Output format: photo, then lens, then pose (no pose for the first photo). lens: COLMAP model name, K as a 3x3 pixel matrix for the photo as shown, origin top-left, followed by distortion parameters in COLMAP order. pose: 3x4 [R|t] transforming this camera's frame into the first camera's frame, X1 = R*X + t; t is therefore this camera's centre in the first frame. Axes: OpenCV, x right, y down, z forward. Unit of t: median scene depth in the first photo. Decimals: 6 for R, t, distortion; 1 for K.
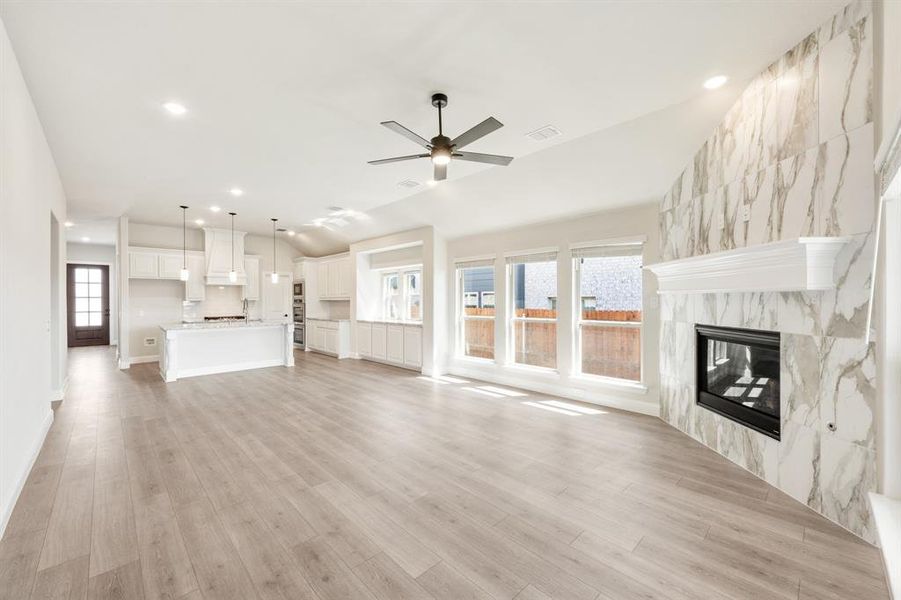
lens RADIAL K [[359.4, 0, 449.2], [0, 359.4, 301.1], [0, 0, 1]] dist [0.001222, -0.000200]
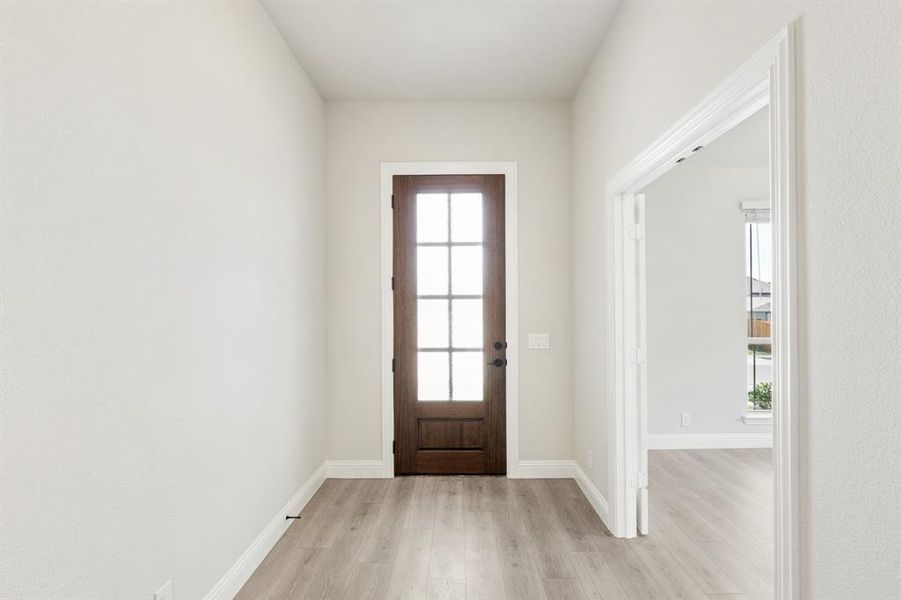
lens RADIAL K [[359.4, 0, 455.6], [0, 359.4, 297.5], [0, 0, 1]] dist [0.001222, -0.000200]
pose [[0.711005, -0.000420, -0.703187, -1.321141], [-0.000499, 0.999999, -0.001102, -0.015170], [0.703187, 0.001134, 0.711004, 1.324089]]
